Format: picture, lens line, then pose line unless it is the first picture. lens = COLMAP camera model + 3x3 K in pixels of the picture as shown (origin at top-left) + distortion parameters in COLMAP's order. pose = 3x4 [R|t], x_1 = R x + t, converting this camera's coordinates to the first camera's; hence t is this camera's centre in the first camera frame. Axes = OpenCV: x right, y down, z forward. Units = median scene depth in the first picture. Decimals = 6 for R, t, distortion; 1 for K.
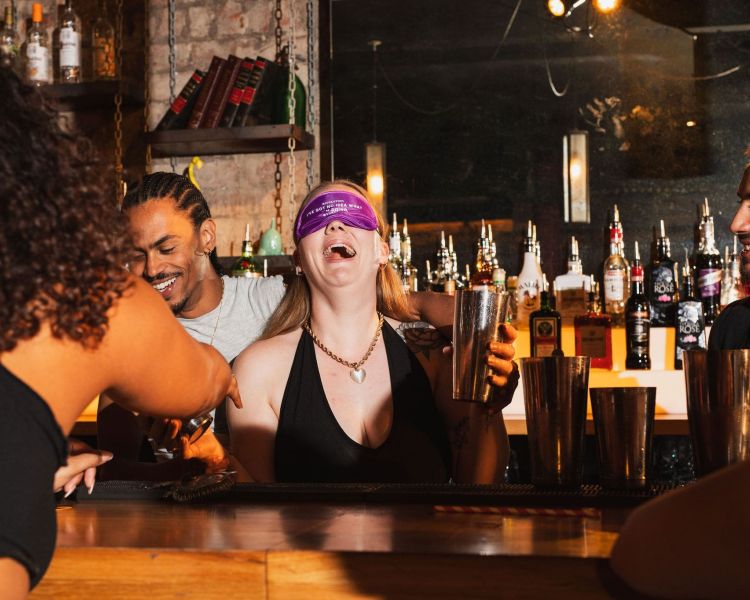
lens RADIAL K [[1240.5, 0, 377.5], [0, 1240.5, 300.3], [0, 0, 1]] dist [0.007143, 0.000000]
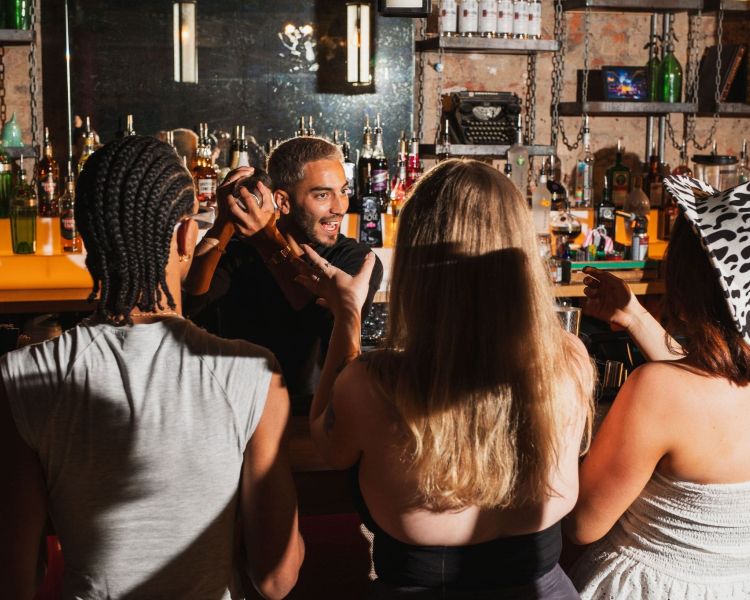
lens RADIAL K [[1240.5, 0, 376.9], [0, 1240.5, 293.9], [0, 0, 1]] dist [0.007143, 0.000000]
pose [[0.895160, -0.043101, 0.443655, -0.294825], [-0.036480, 0.984891, 0.169289, -0.106440], [-0.444249, -0.167725, 0.880063, -0.166643]]
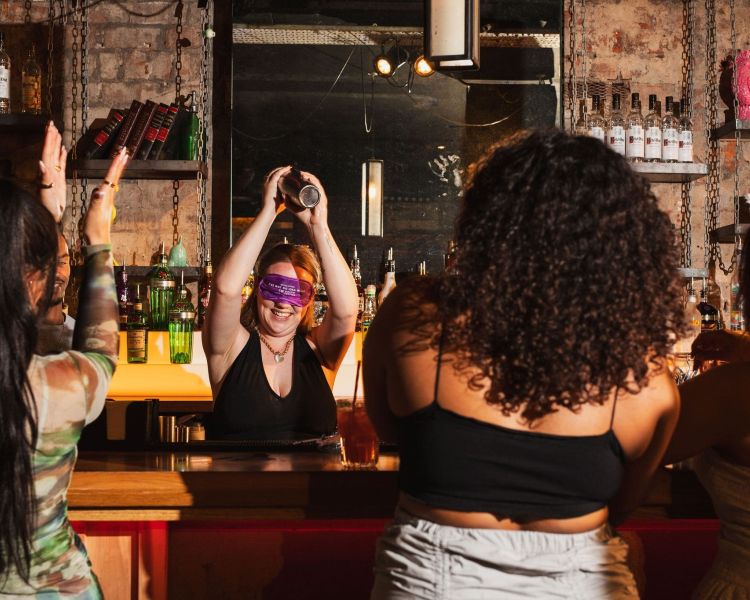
lens RADIAL K [[1240.5, 0, 374.9], [0, 1240.5, 298.0], [0, 0, 1]] dist [0.007143, 0.000000]
pose [[0.967213, 0.024443, 0.252788, -0.205848], [-0.027667, 0.999575, 0.009207, -0.021534], [-0.252455, -0.015899, 0.967478, -0.233423]]
